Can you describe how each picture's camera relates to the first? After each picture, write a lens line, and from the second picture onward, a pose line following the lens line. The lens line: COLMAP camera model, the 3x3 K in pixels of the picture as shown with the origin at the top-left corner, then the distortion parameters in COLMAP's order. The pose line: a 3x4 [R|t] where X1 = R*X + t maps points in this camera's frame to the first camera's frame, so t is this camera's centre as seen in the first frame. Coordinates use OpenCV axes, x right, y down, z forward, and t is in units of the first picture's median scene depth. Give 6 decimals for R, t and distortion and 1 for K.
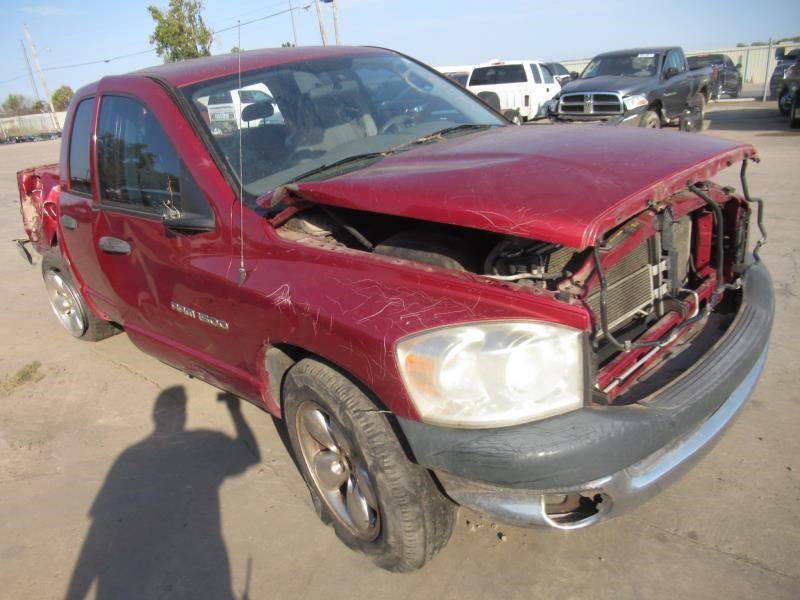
lens RADIAL K [[652.8, 0, 459.6], [0, 652.8, 303.1], [0, 0, 1]] dist [-0.035943, 0.009798]
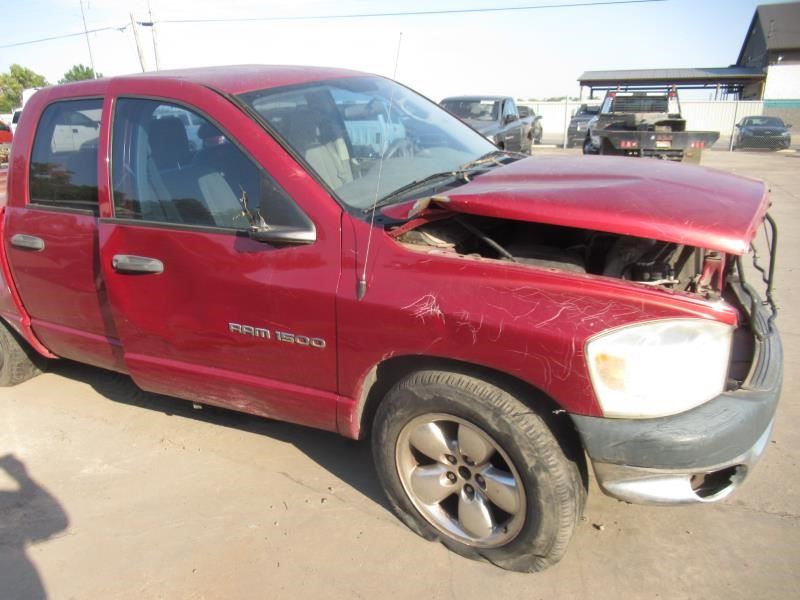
lens RADIAL K [[638.9, 0, 400.0], [0, 638.9, 300.0], [0, 0, 1]] dist [-0.034304, 0.001373]
pose [[0.952710, -0.022102, 0.303077, -0.606780], [0.040284, 0.997735, -0.053869, 0.029945], [-0.301200, 0.063531, 0.951442, 0.080283]]
